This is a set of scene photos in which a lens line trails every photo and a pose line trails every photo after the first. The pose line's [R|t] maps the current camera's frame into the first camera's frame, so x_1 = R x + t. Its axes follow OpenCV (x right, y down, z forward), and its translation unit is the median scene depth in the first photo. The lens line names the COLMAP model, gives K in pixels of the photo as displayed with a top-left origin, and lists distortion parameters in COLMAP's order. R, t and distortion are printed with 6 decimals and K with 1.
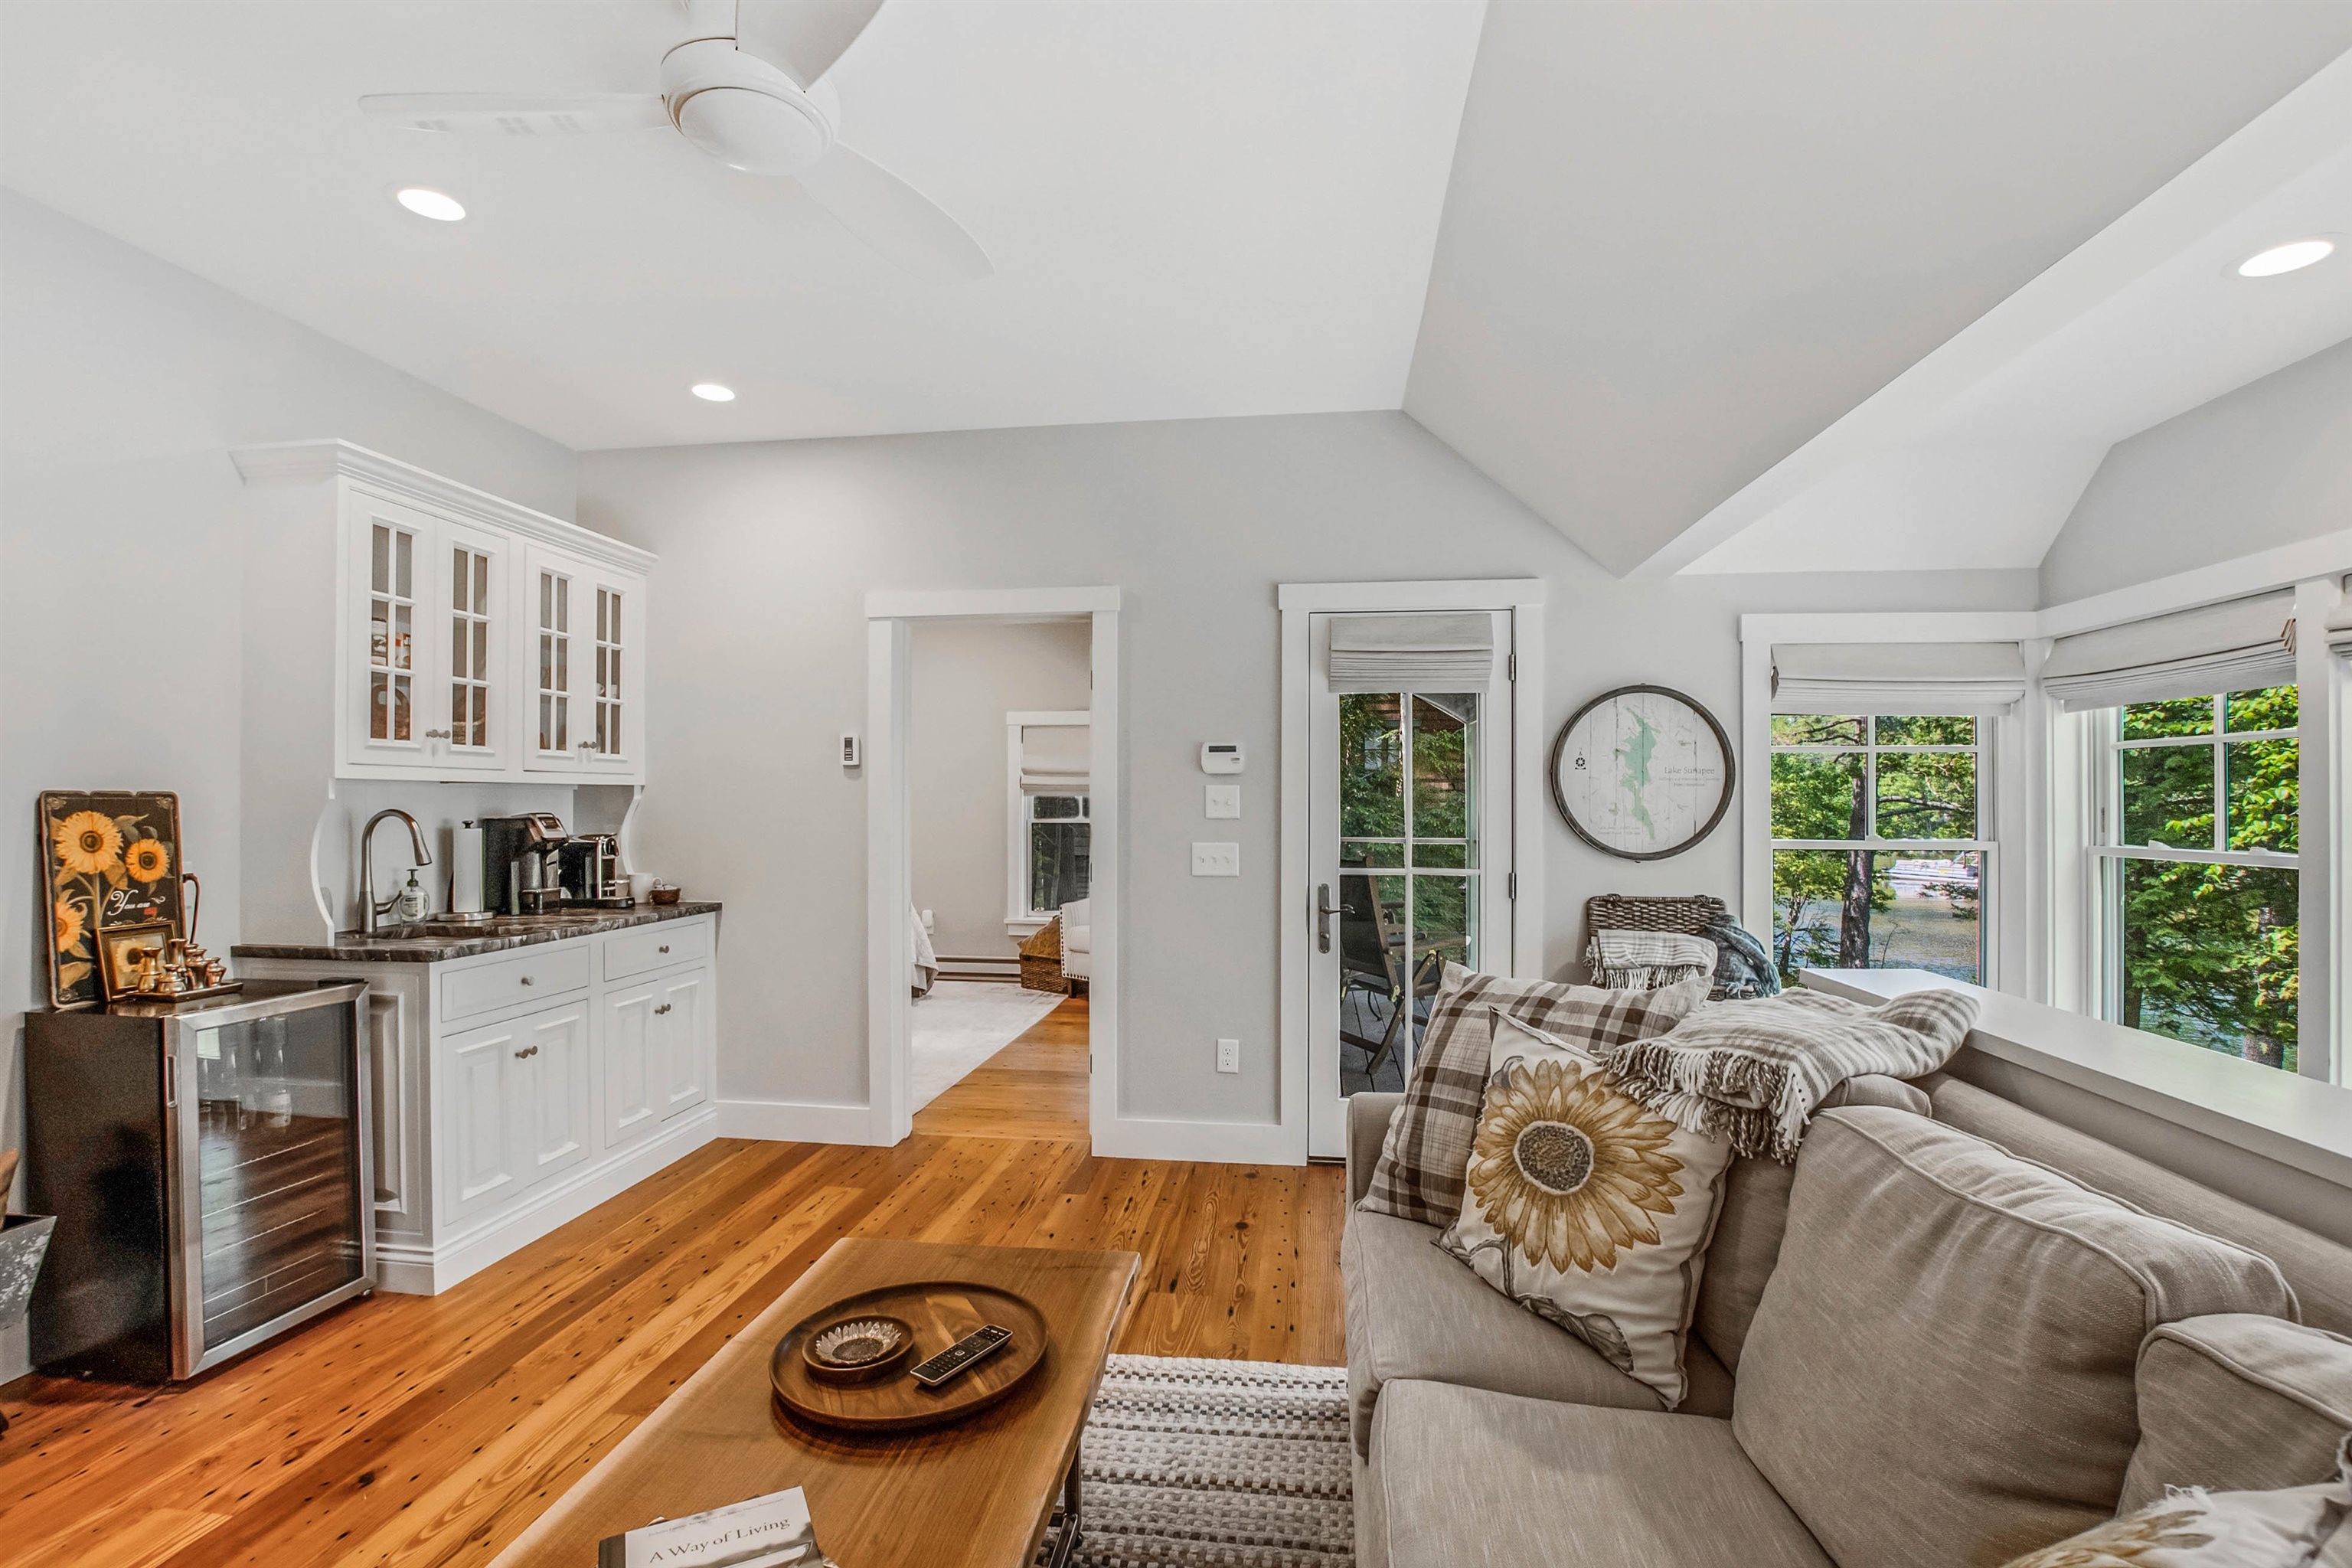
lens RADIAL K [[1053.8, 0, 1176.0], [0, 1053.8, 784.0], [0, 0, 1]] dist [-0.028217, -0.000020]
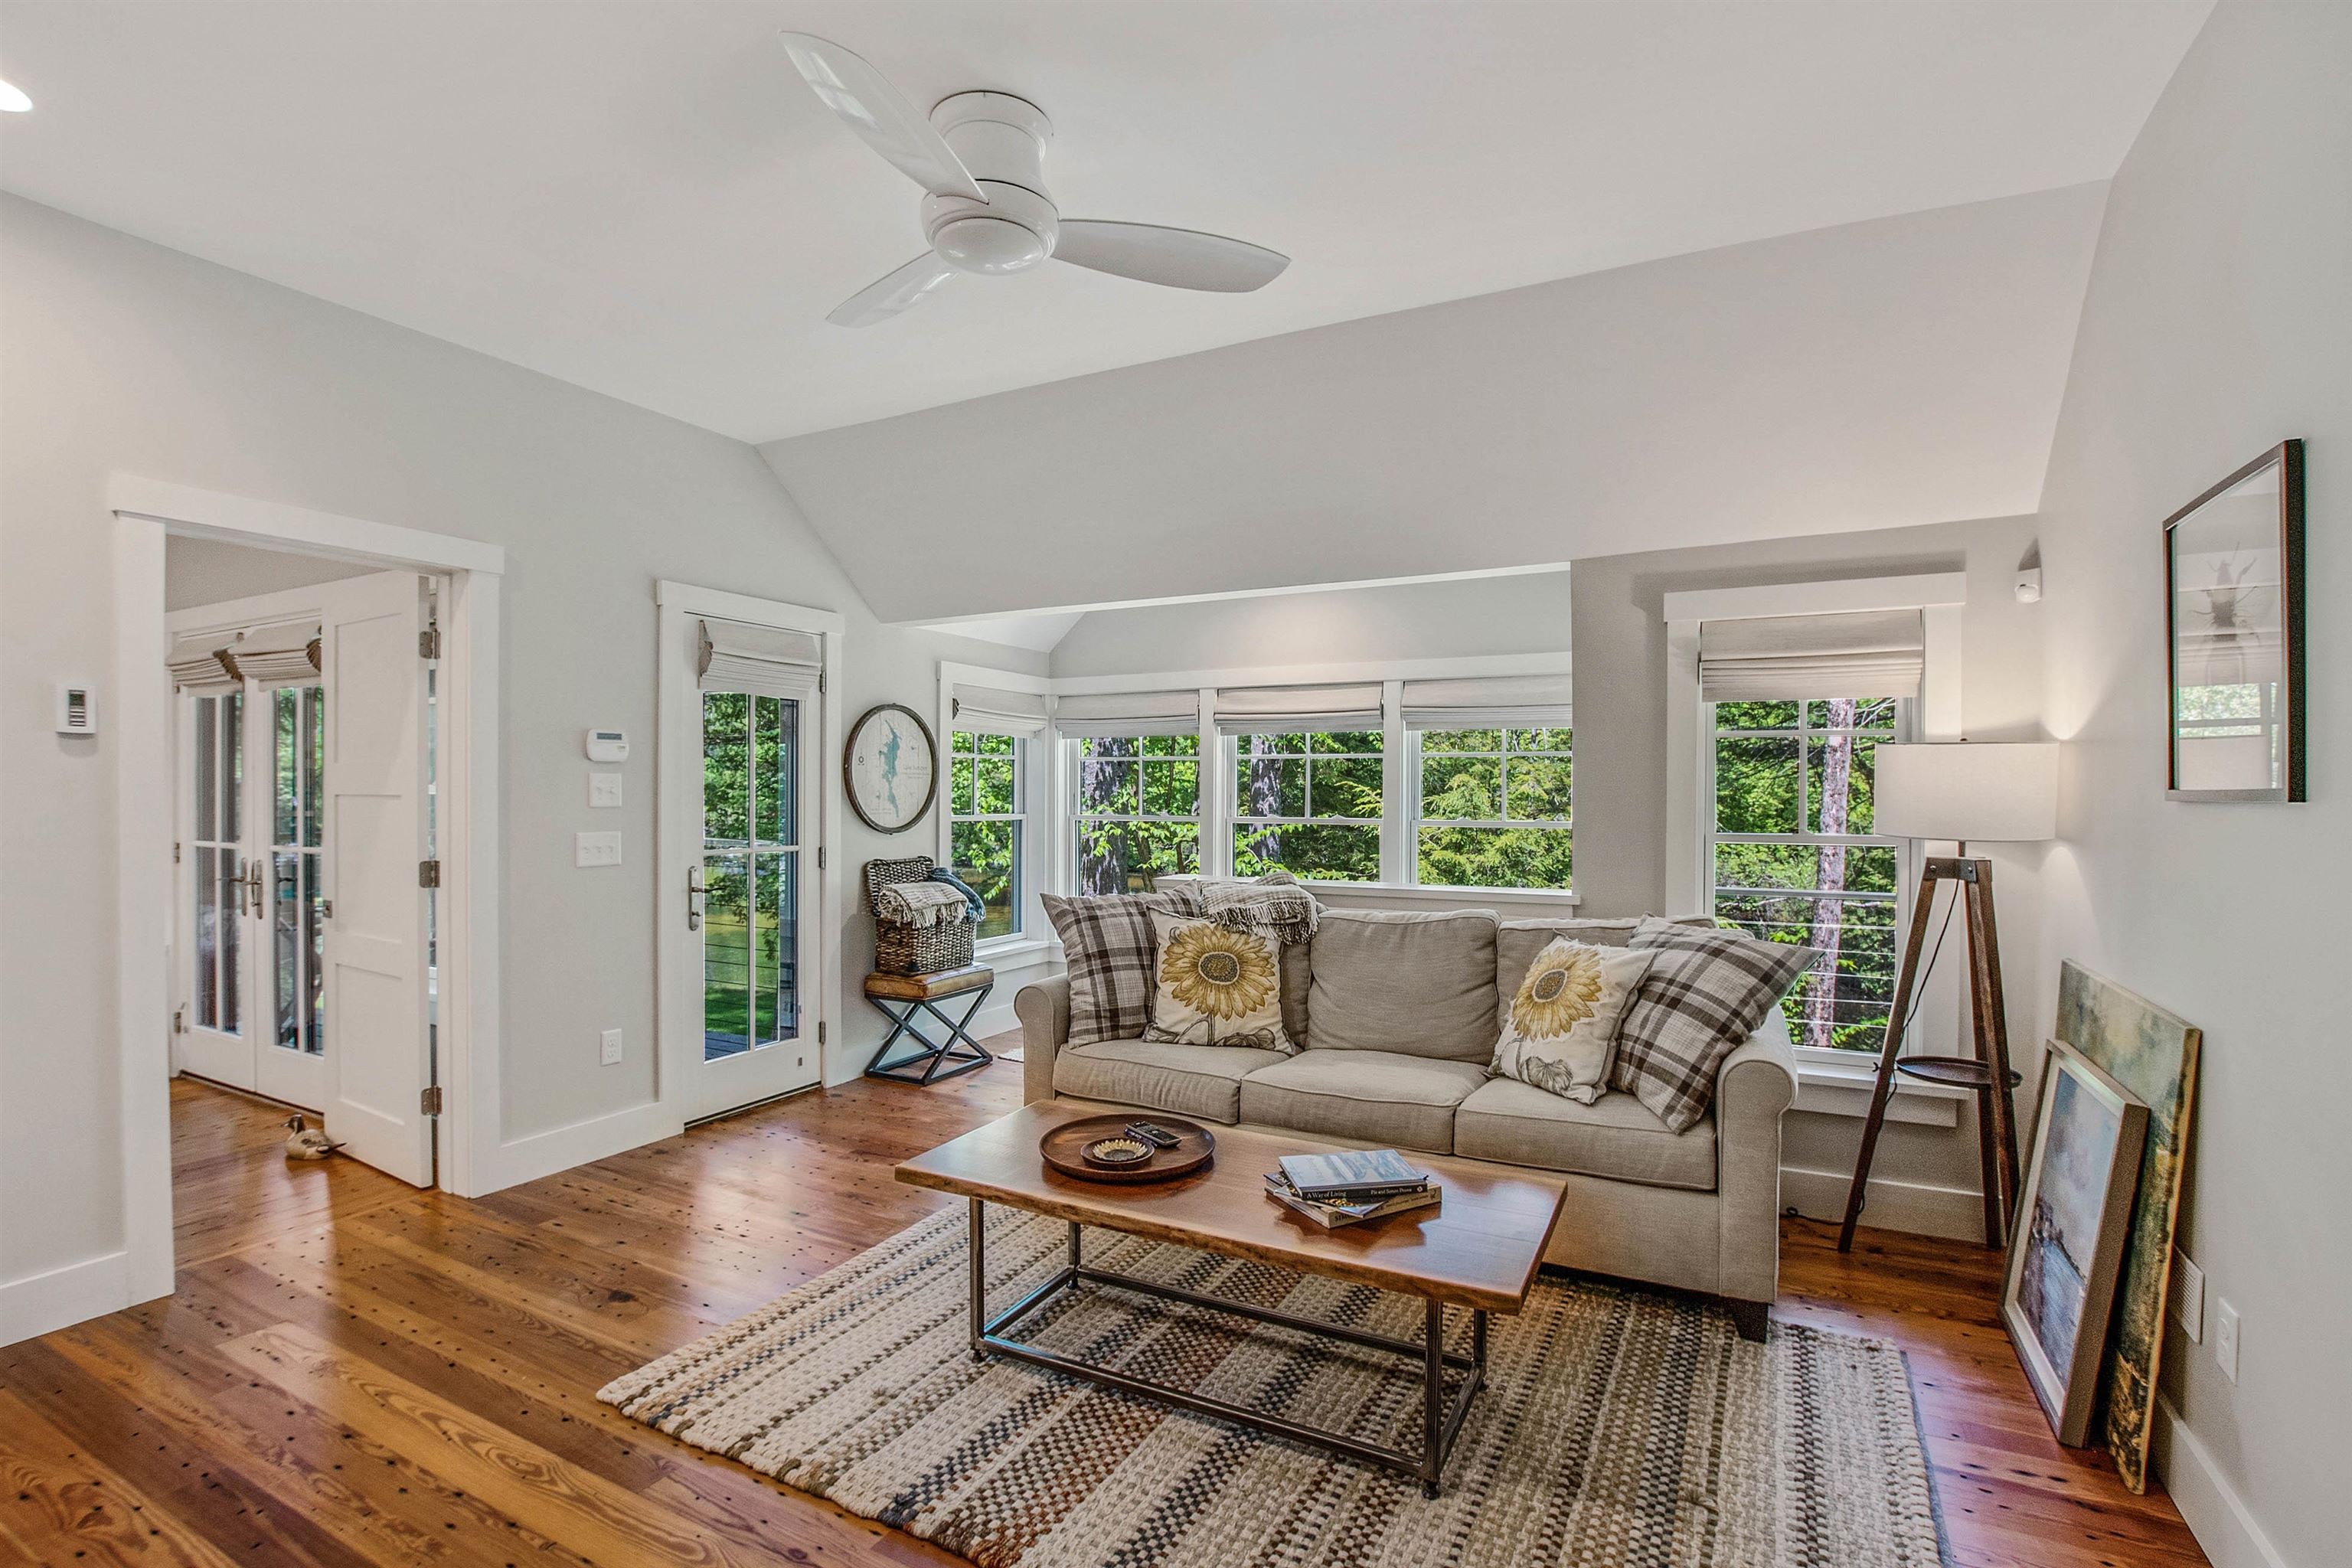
lens RADIAL K [[1053.8, 0, 1176.0], [0, 1053.8, 784.0], [0, 0, 1]] dist [-0.028217, -0.000020]
pose [[0.363233, 0.003989, 0.931690, -0.688894], [-0.016150, 0.999868, 0.002016, 0.000751], [-0.931558, -0.015779, 0.363250, 0.156857]]
